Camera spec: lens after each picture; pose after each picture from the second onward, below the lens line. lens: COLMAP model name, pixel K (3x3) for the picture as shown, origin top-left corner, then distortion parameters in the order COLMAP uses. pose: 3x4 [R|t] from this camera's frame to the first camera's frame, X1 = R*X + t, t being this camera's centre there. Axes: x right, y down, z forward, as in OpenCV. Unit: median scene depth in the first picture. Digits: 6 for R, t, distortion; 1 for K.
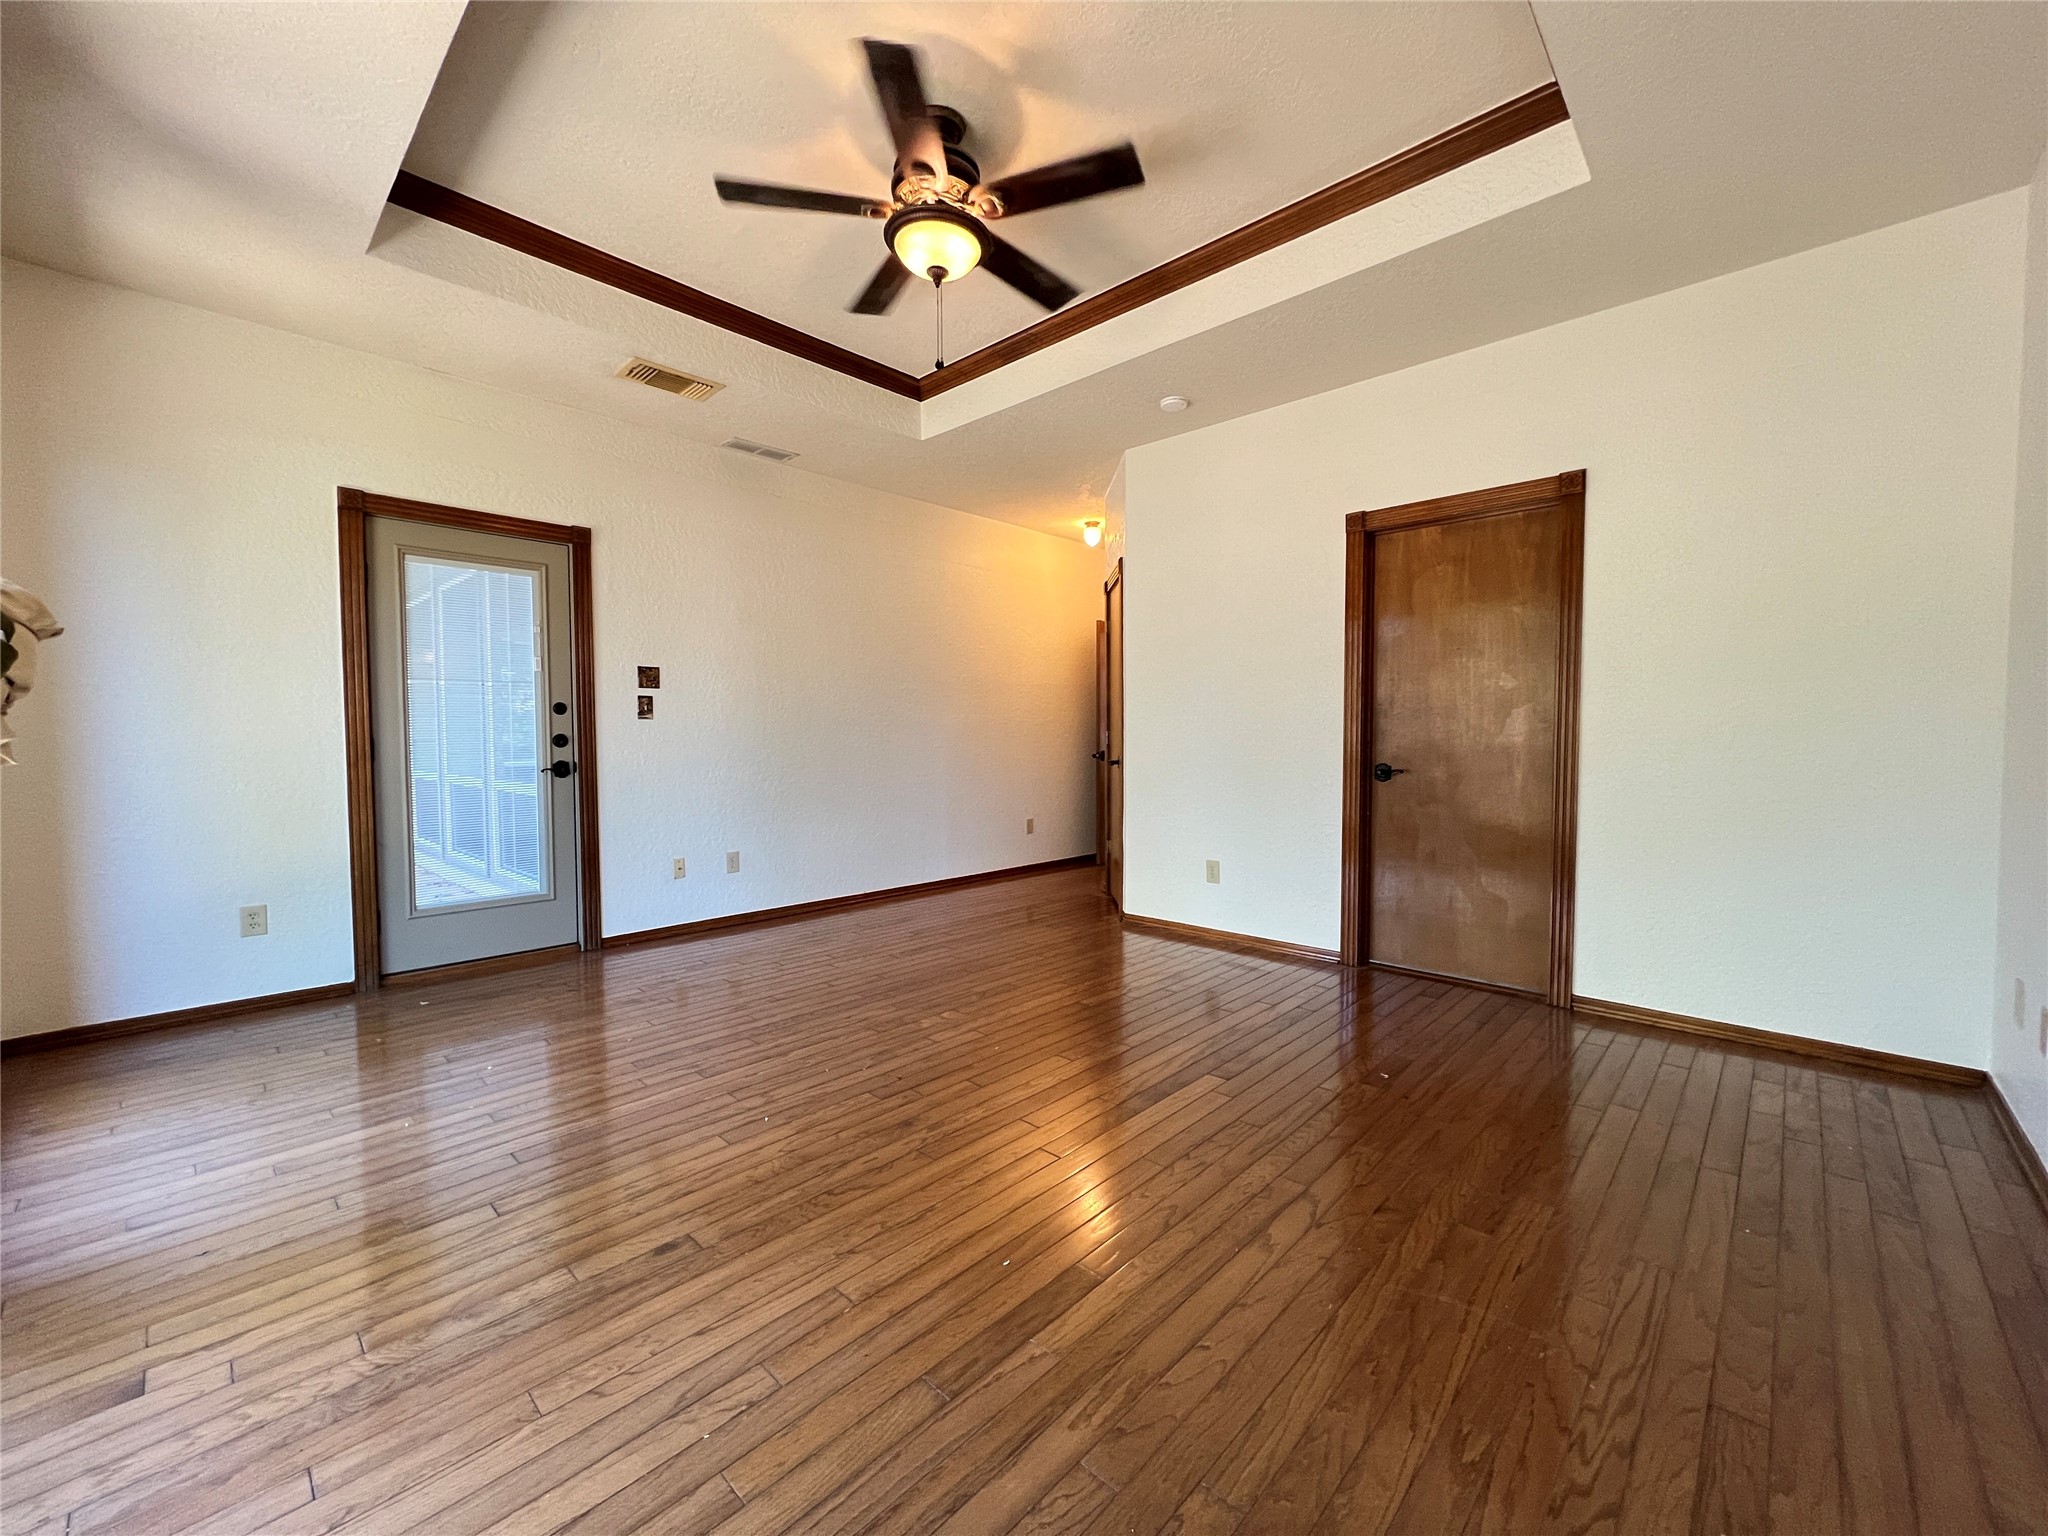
lens RADIAL K [[818.7, 0, 1026.8], [0, 818.7, 768.6], [0, 0, 1]] dist [-0.002022, 0.001040]
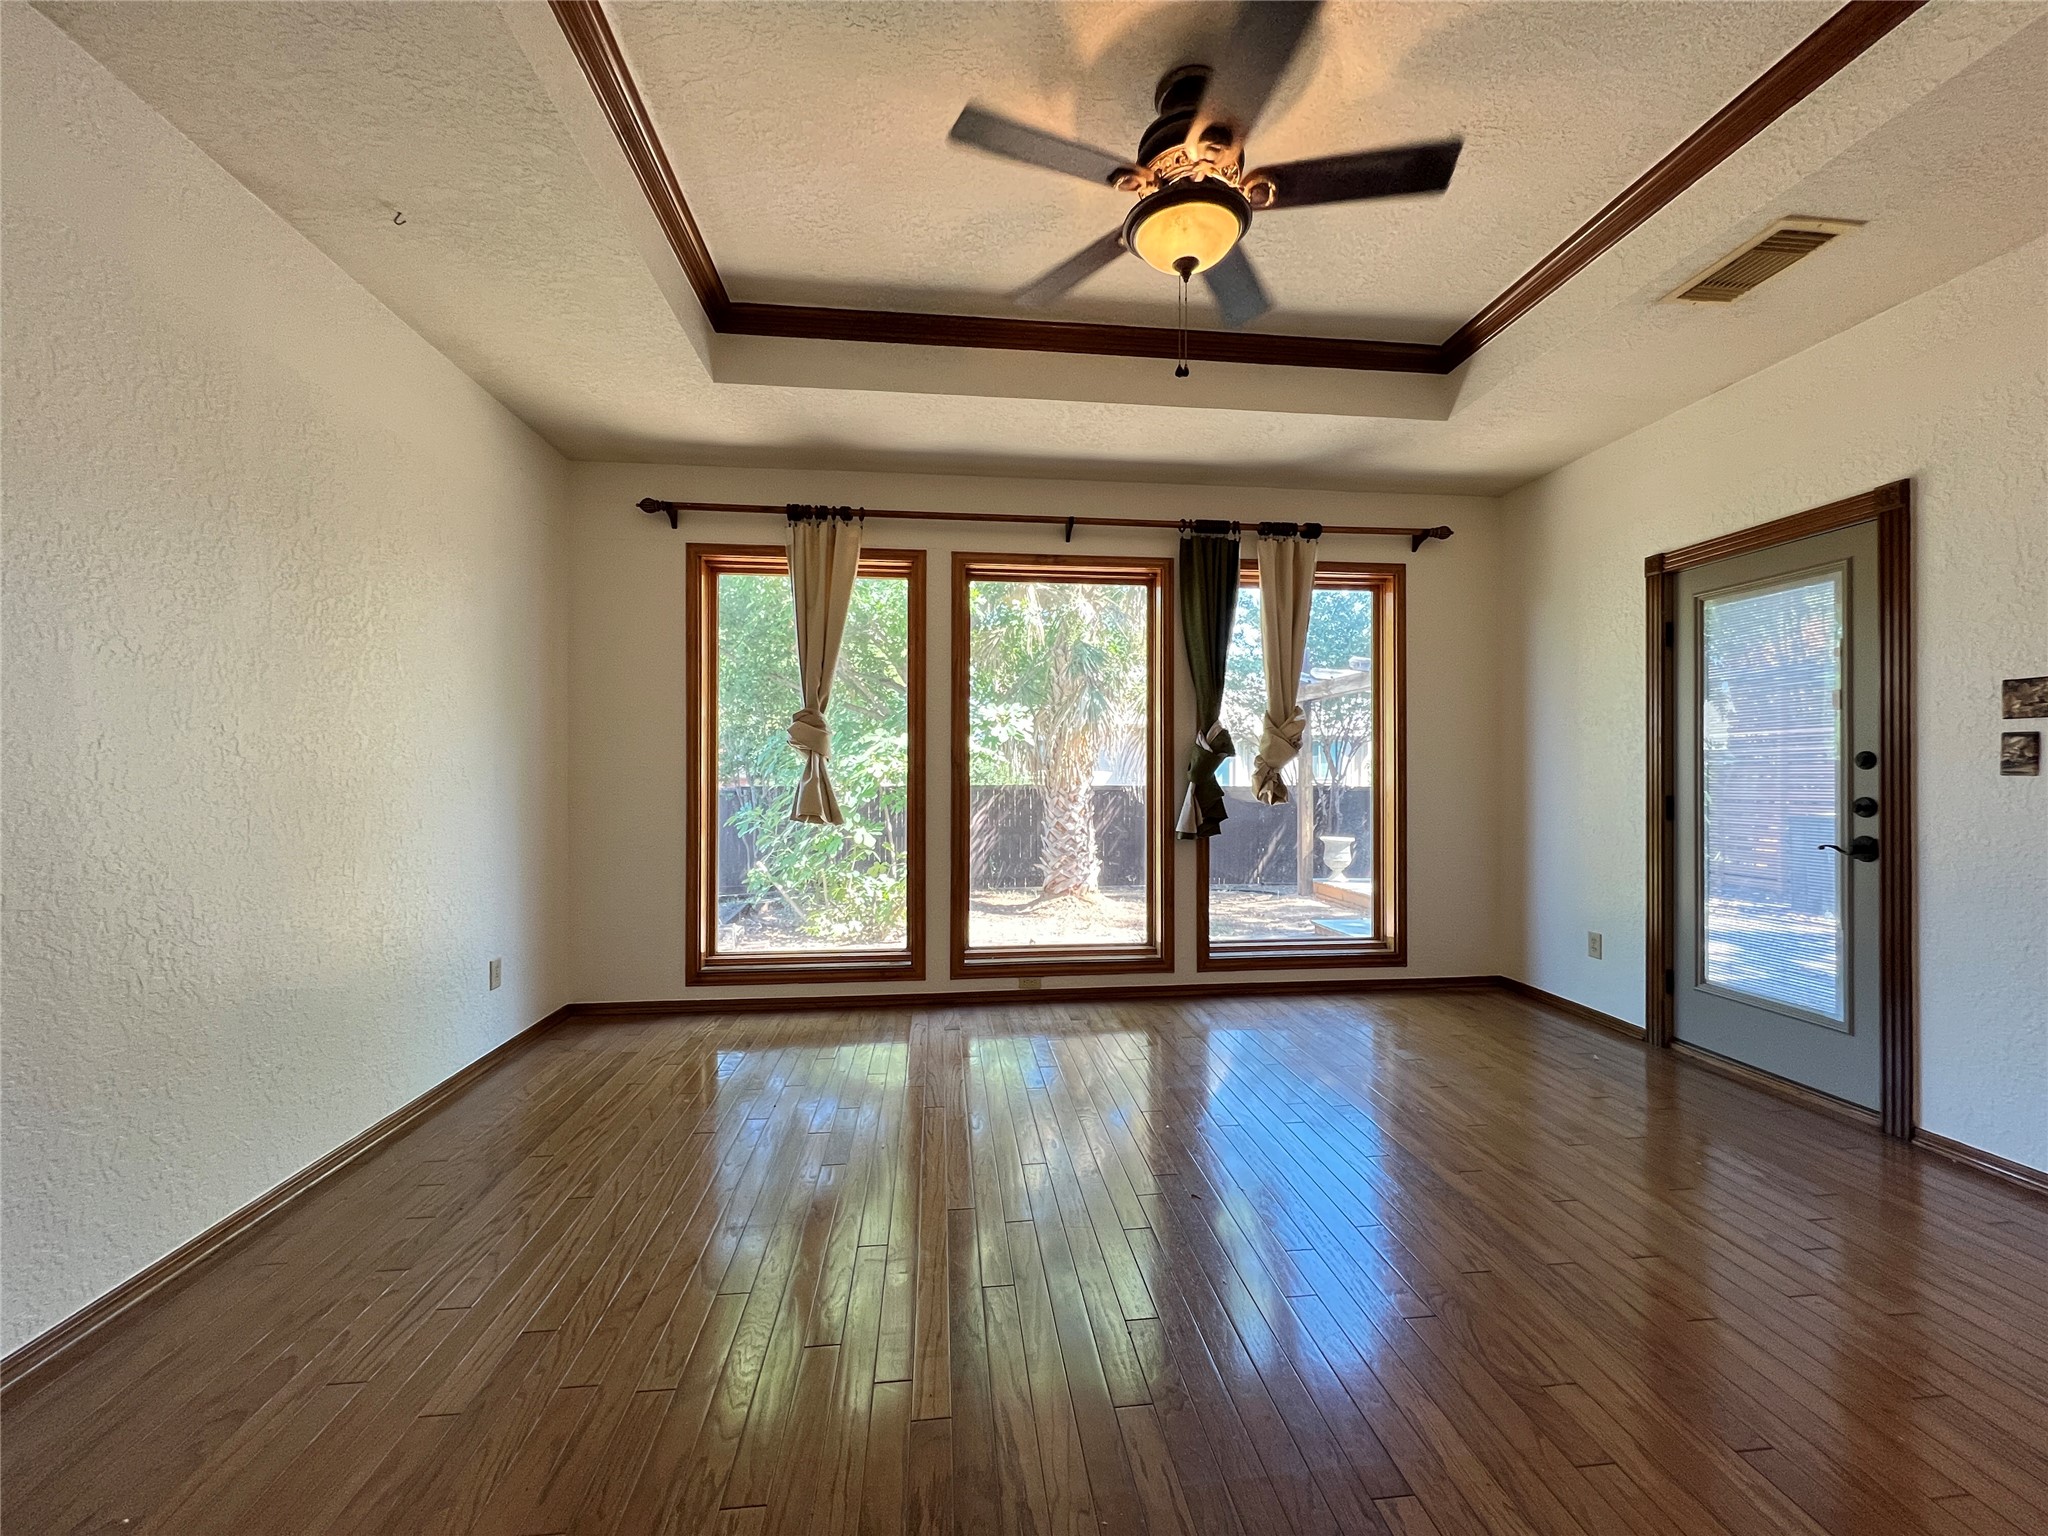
lens RADIAL K [[818.7, 0, 1026.8], [0, 818.7, 768.6], [0, 0, 1]] dist [-0.002022, 0.001040]
pose [[-0.648708, -0.001364, -0.761036, 0.407936], [-0.032691, 0.999125, 0.026075, -0.061663], [0.760335, 0.041794, -0.648185, 0.911003]]
